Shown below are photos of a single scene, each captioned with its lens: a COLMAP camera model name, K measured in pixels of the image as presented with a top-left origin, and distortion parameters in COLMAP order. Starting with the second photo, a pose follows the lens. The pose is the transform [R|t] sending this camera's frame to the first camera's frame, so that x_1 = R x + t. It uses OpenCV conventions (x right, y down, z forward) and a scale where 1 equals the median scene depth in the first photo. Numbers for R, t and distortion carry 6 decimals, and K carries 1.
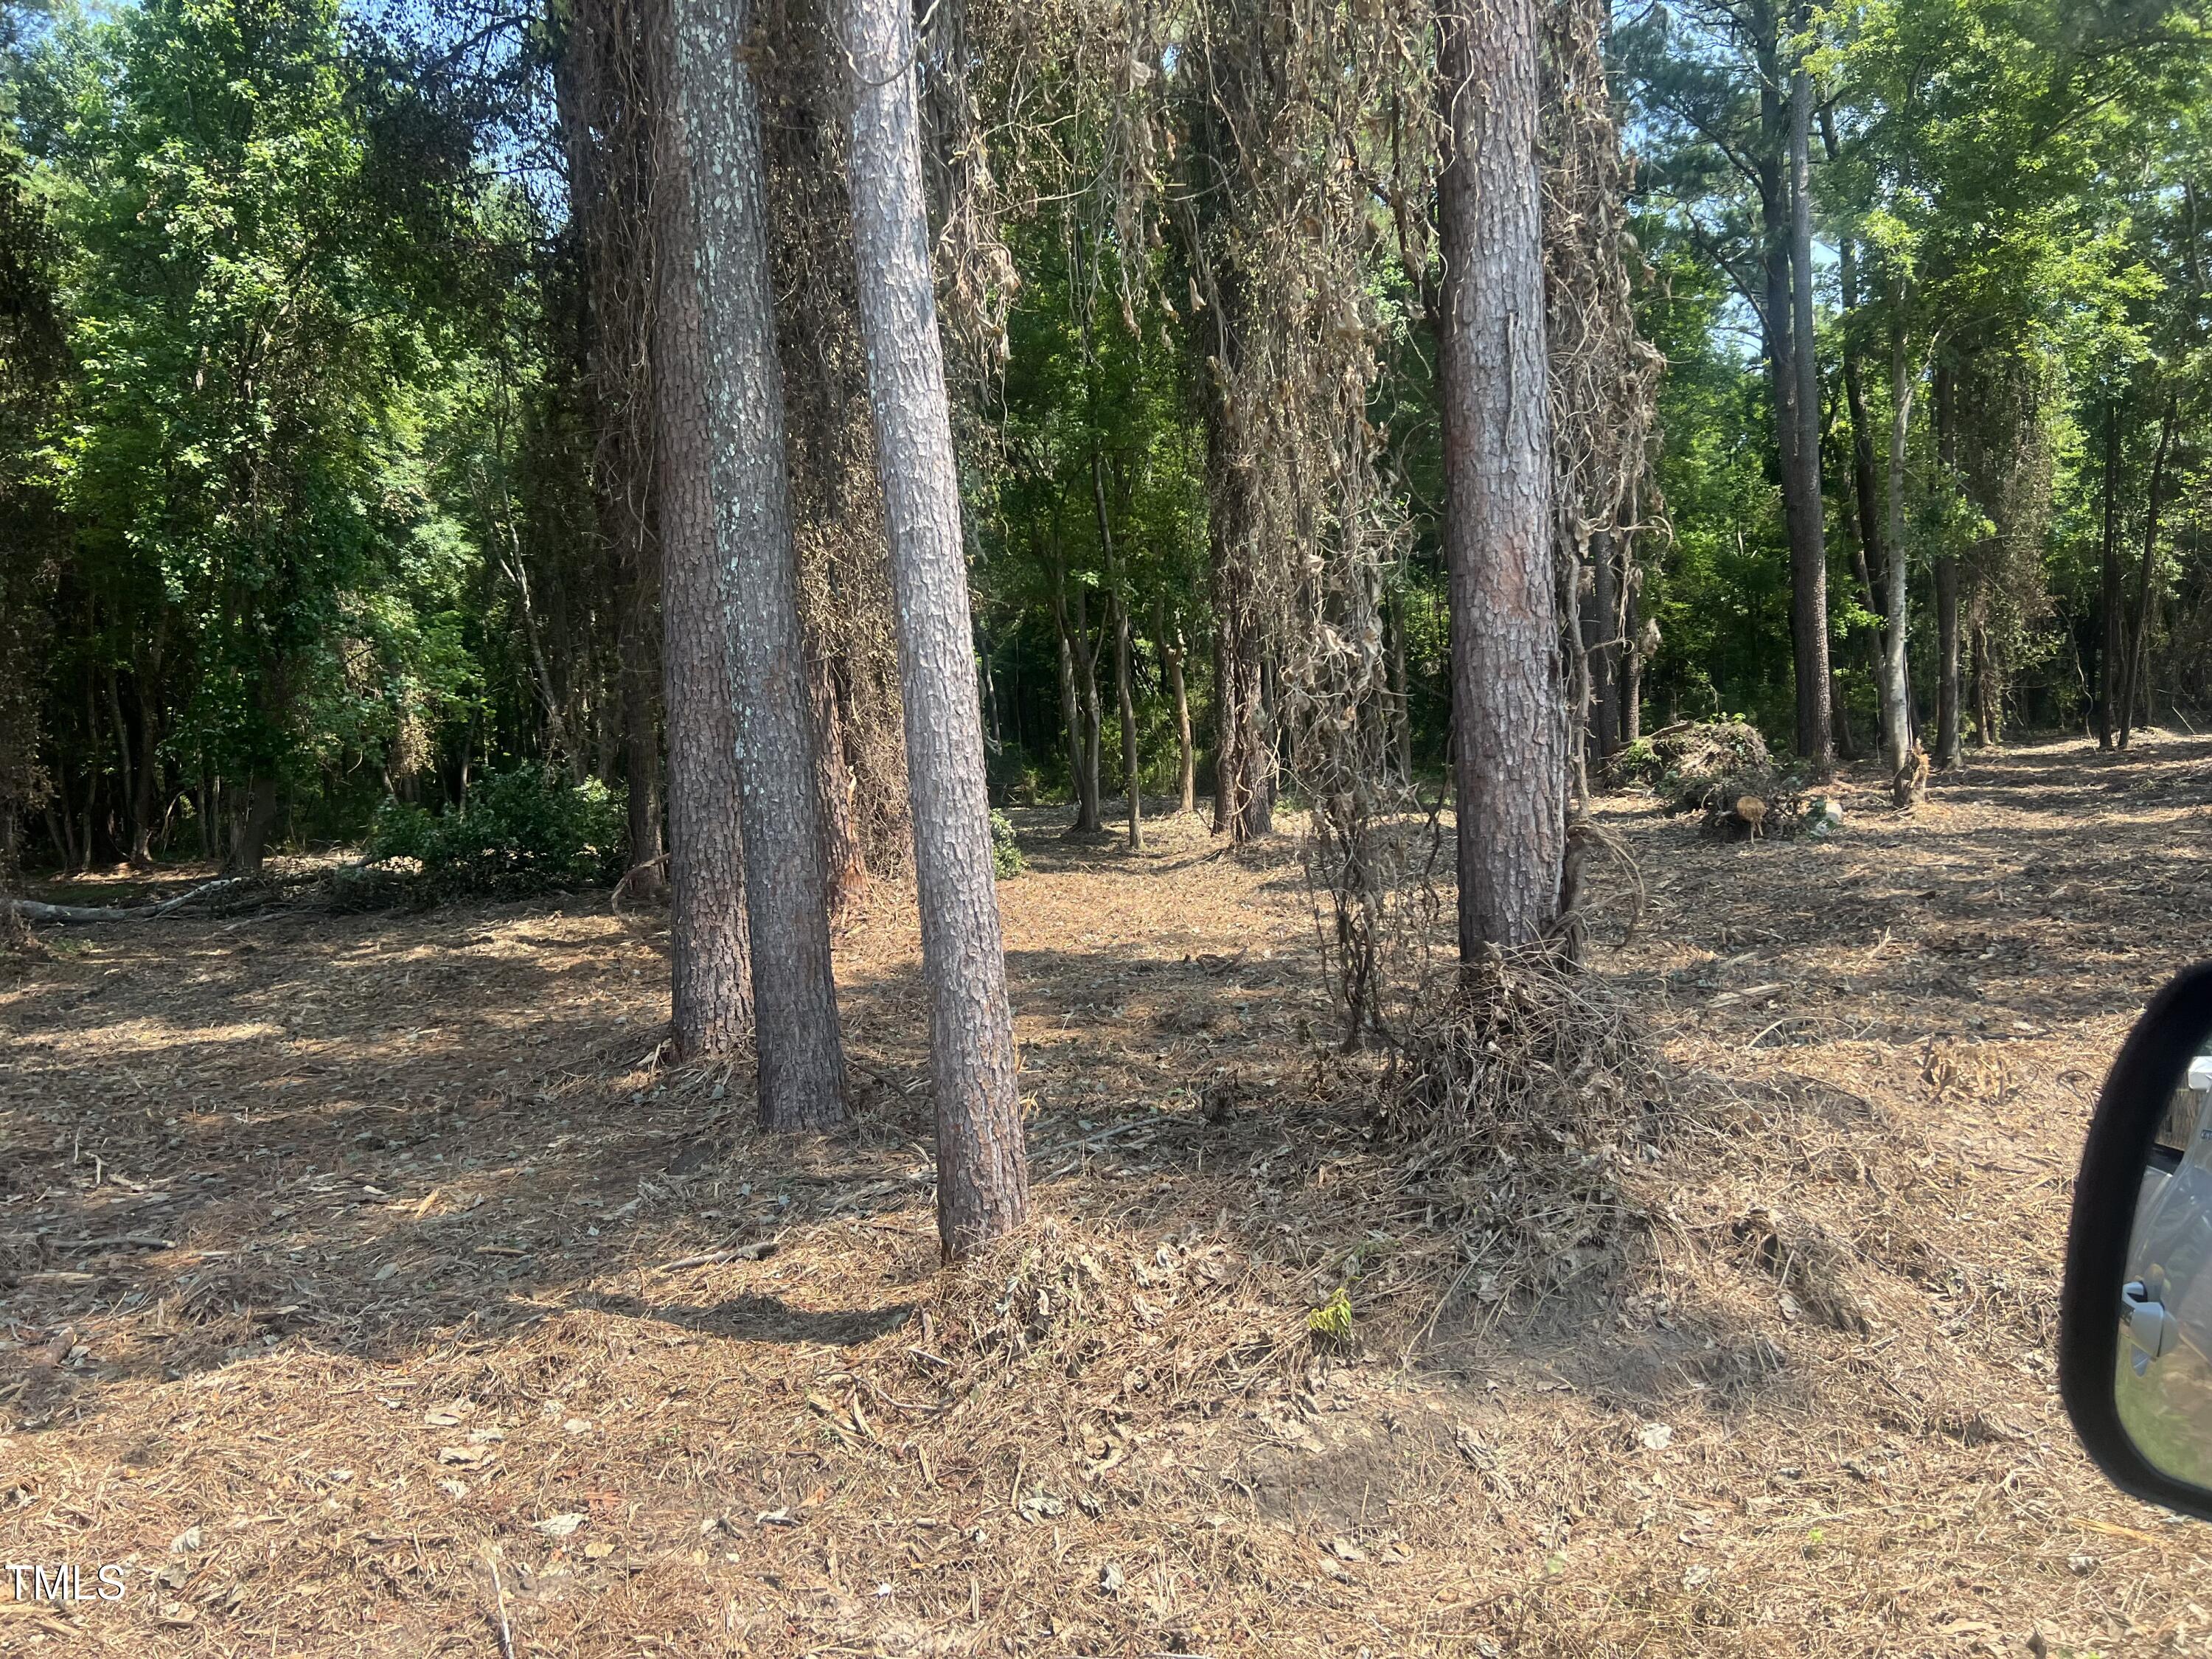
lens RADIAL K [[1695.3, 0, 1106.0], [0, 1695.3, 829.5], [0, 0, 1]] dist [0.020832, -0.027236]
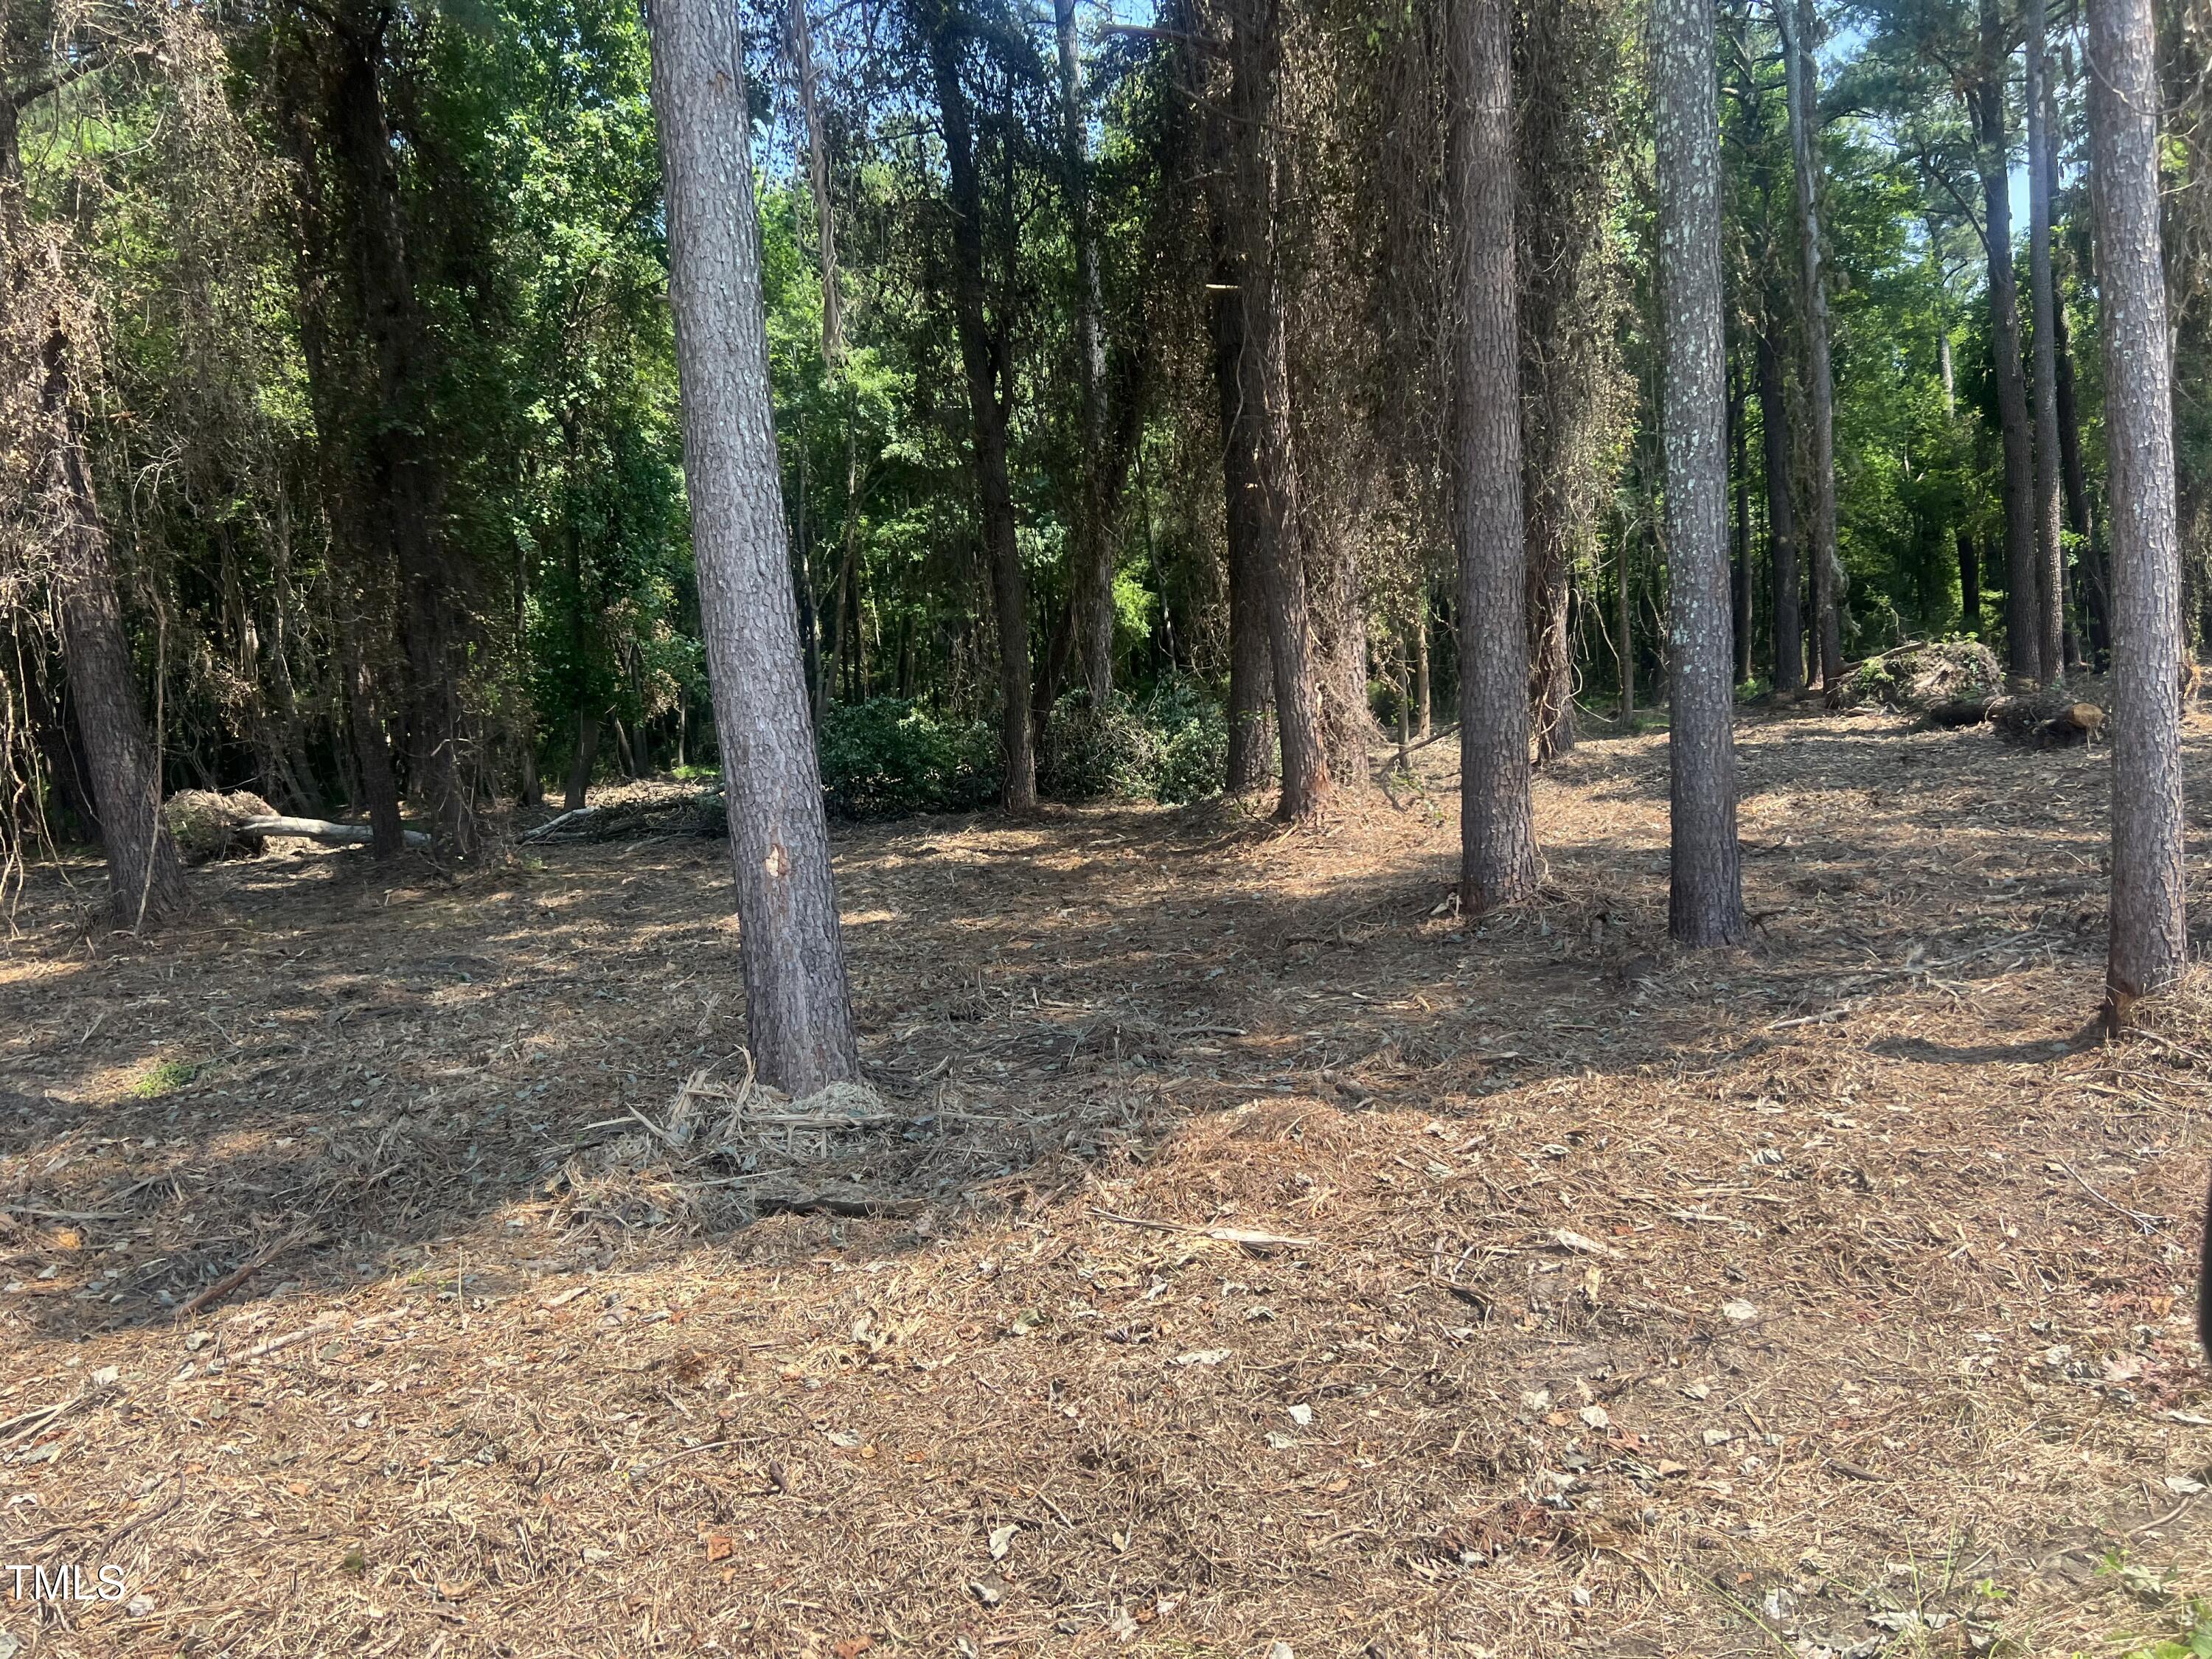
lens RADIAL K [[1695.4, 0, 1106.0], [0, 1695.4, 829.5], [0, 0, 1]] dist [0.016467, -0.000253]
pose [[0.998960, -0.011811, -0.044028, -0.135452], [0.013321, 0.999328, 0.034161, 0.010516], [0.043595, -0.034712, 0.998446, -0.059488]]
